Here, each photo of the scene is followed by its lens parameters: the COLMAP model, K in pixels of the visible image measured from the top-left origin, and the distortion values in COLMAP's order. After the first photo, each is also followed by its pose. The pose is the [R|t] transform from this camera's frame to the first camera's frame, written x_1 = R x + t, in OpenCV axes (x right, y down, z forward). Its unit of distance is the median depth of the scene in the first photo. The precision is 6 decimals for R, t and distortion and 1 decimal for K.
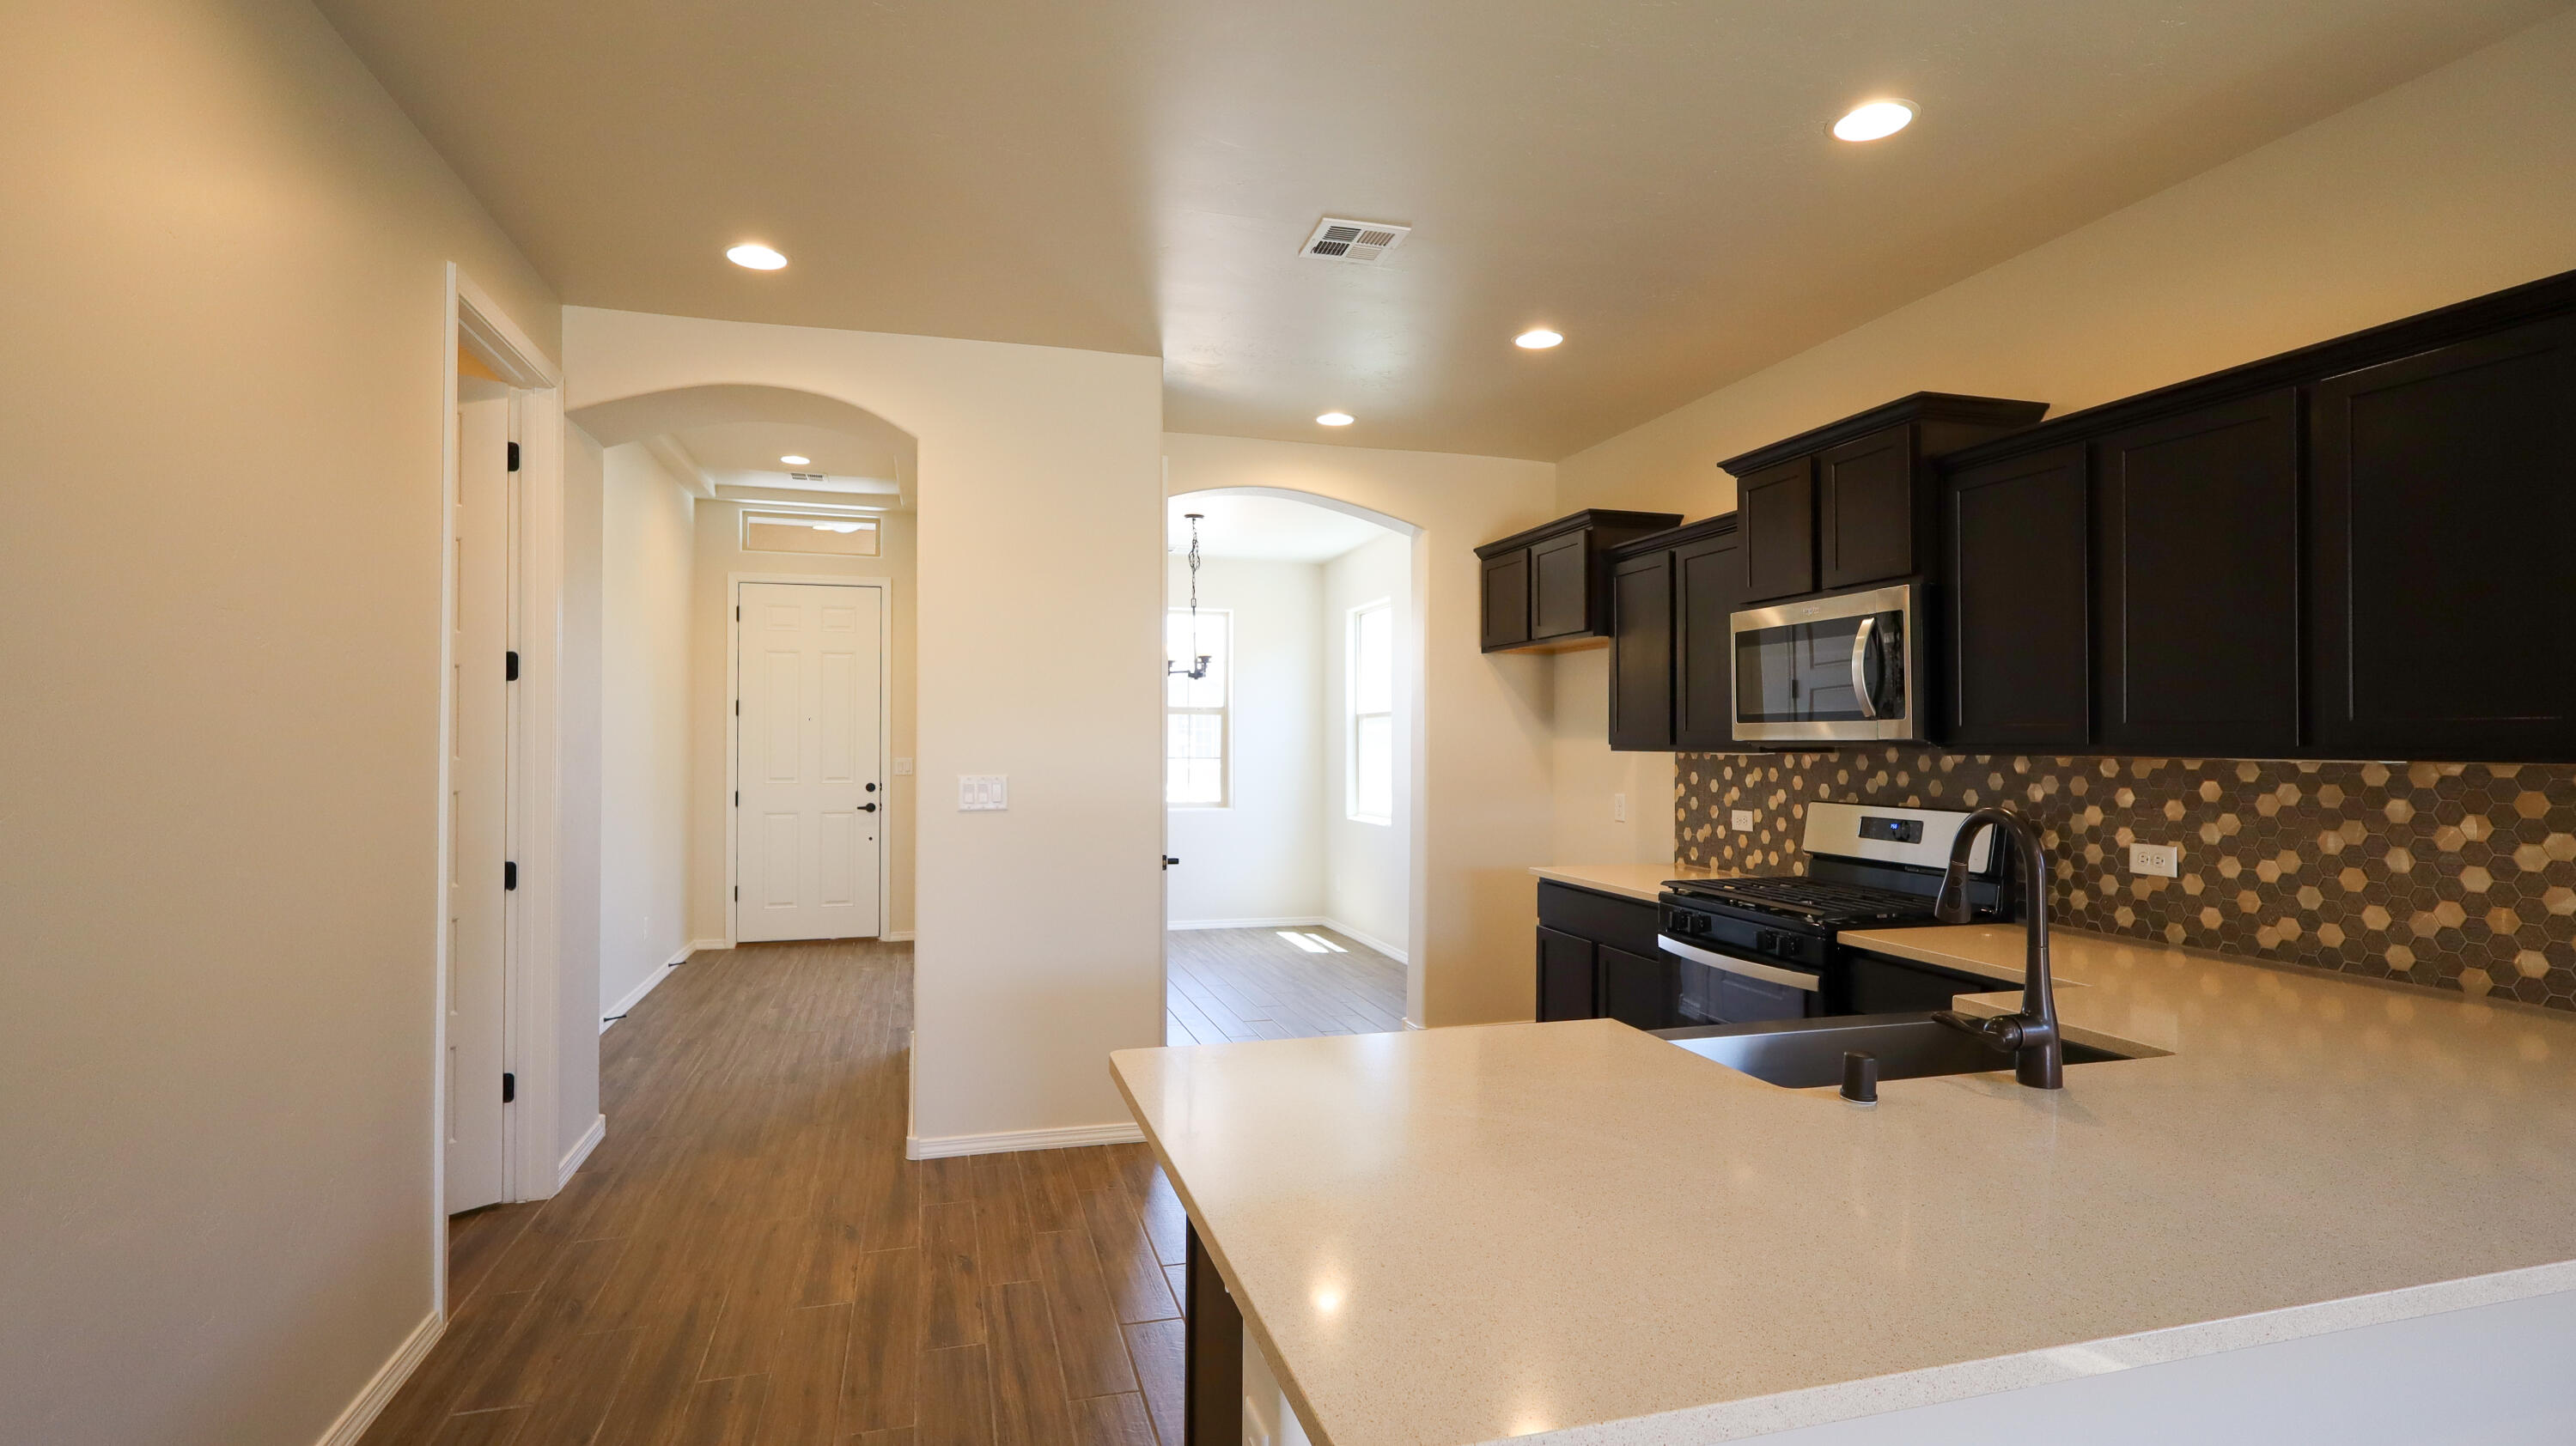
lens RADIAL K [[1239.3, 0, 1284.2], [0, 1239.3, 724.5], [0, 0, 1]] dist [0.005047, 0.000505]
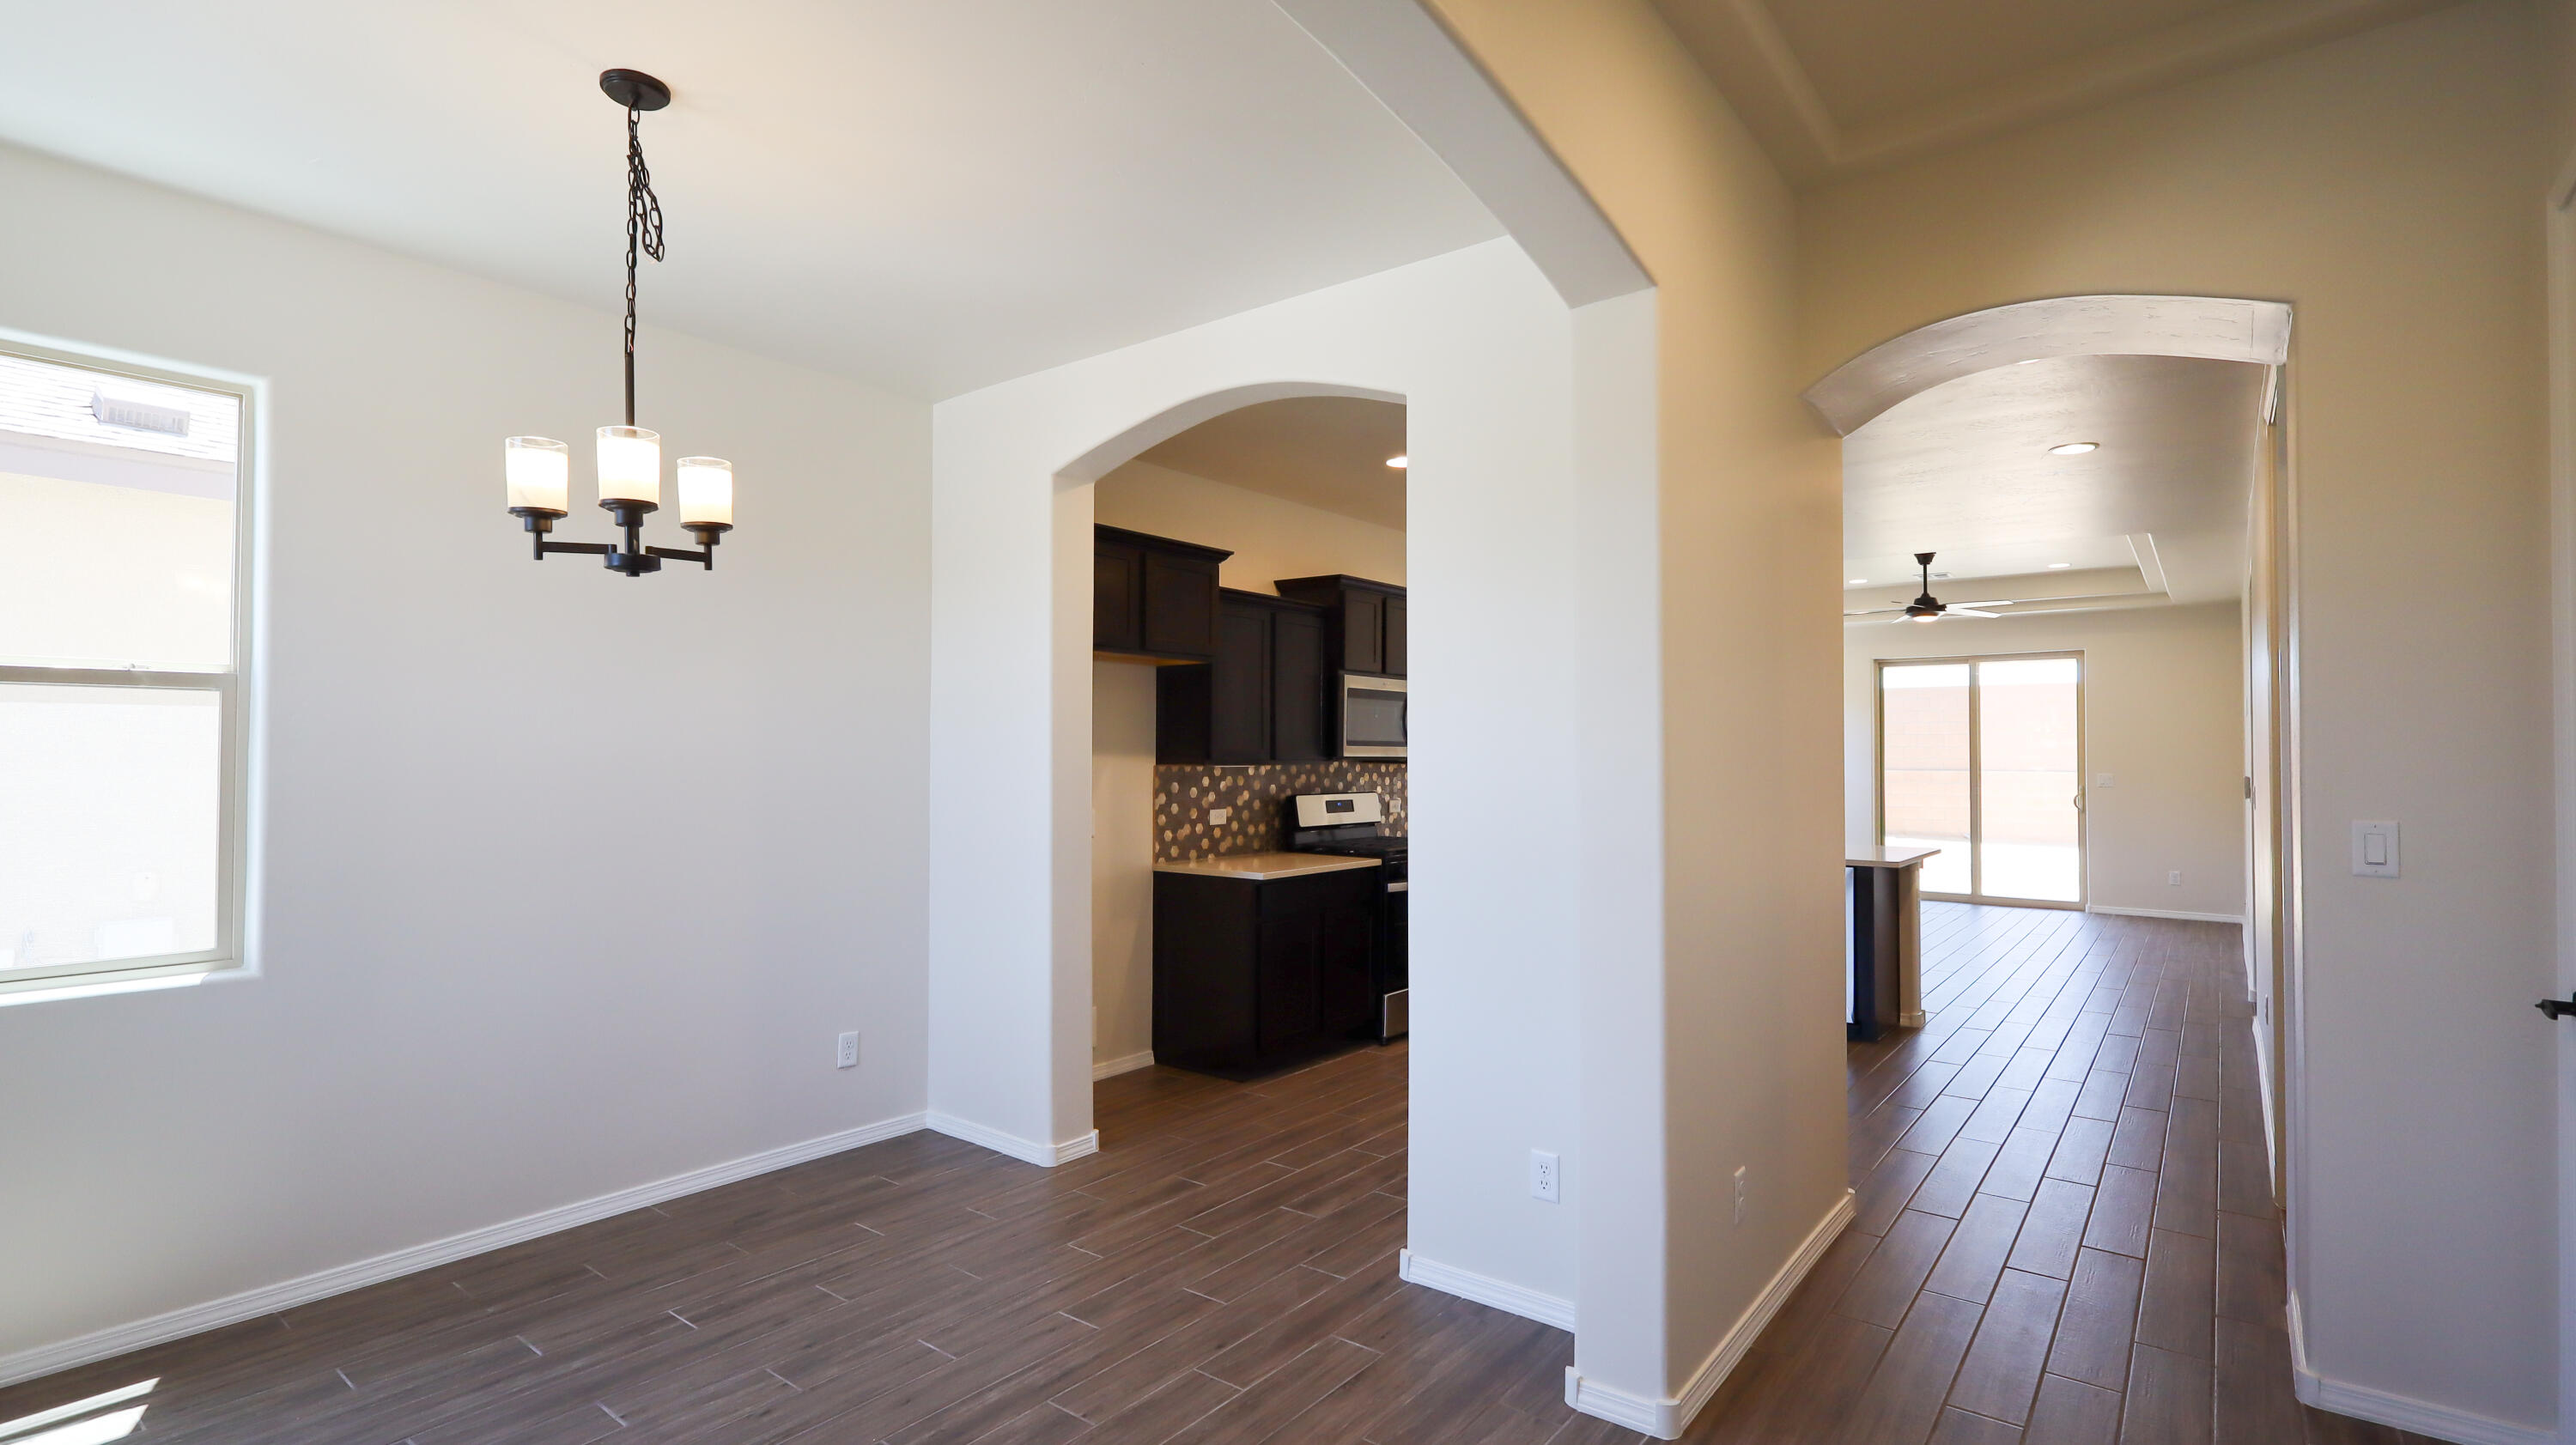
lens RADIAL K [[1201.6, 0, 1292.9], [0, 1201.6, 725.4], [0, 0, 1]] dist [-0.002444, -0.000332]
pose [[-0.588913, 0.017486, 0.808008, -0.747017], [-0.014437, 0.999379, -0.032150, 0.021325], [-0.808068, -0.030599, -0.588294, 1.776532]]
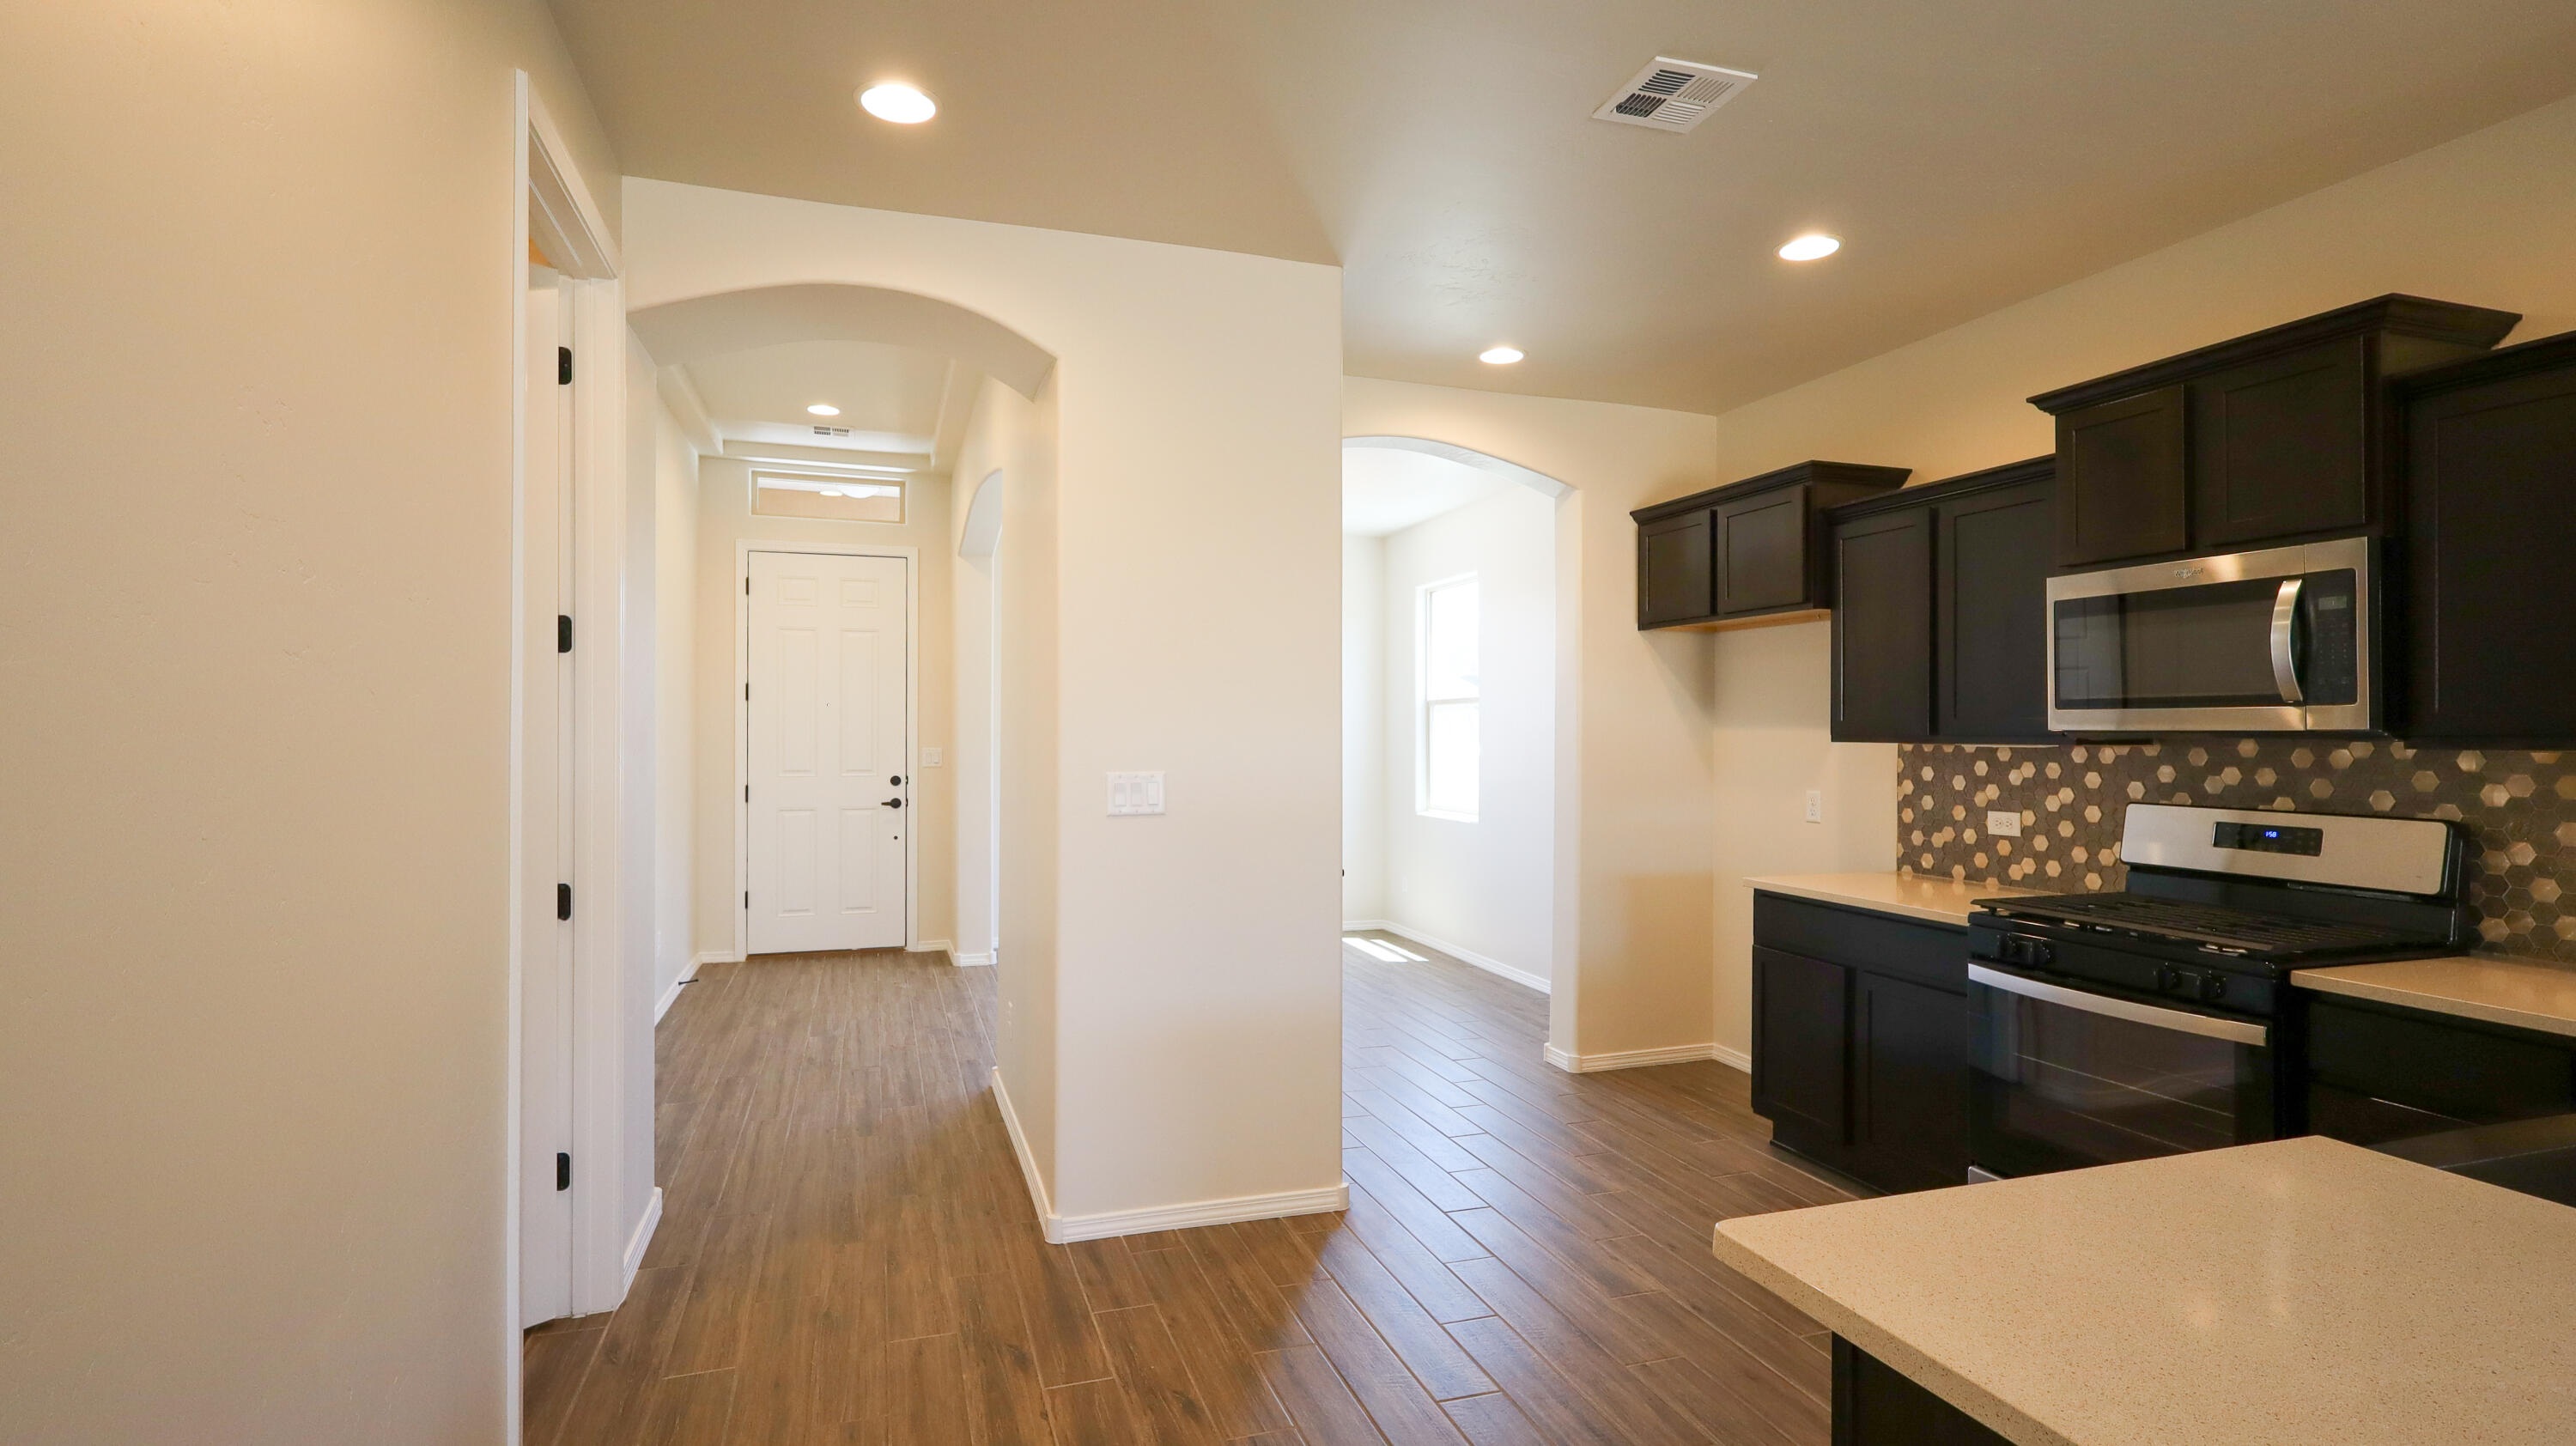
lens RADIAL K [[1245.5, 0, 1288.0], [0, 1245.5, 723.0], [0, 0, 1]] dist [0.002283, 0.000964]
pose [[0.999084, 0.001416, 0.042769, -0.171335], [-0.001780, 0.999963, 0.008465, 0.001450], [-0.042755, -0.008533, 0.999049, 0.167719]]
